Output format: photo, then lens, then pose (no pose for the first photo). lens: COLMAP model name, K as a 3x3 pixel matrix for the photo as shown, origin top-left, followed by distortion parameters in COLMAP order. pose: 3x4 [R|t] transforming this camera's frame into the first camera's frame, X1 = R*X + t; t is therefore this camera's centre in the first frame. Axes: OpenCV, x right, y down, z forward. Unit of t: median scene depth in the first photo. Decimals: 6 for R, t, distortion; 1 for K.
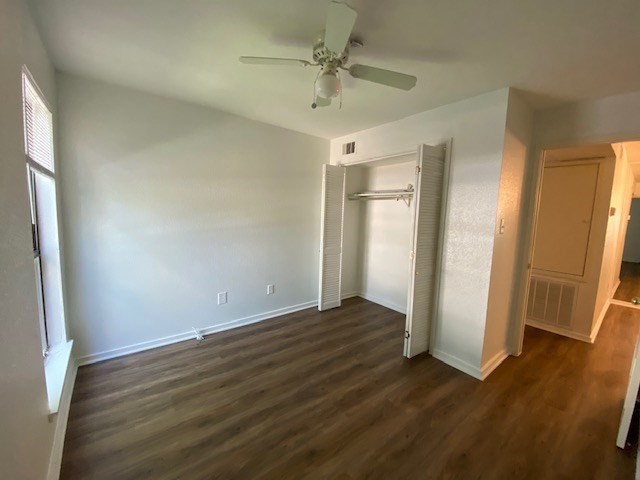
lens RADIAL K [[259.1, 0, 317.4], [0, 259.1, 240.8], [0, 0, 1]] dist [0.007299, -0.013919]
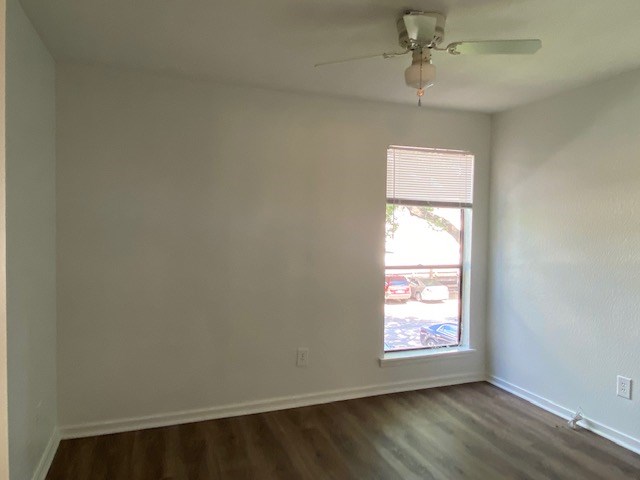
lens RADIAL K [[432.7, 0, 318.8], [0, 432.7, 236.5], [0, 0, 1]] dist [0.012655, 0.001934]
pose [[-0.275608, -0.002446, -0.961267, 0.888054], [-0.126649, 0.991372, 0.033789, -0.065743], [0.952891, 0.131056, -0.273540, 0.691447]]
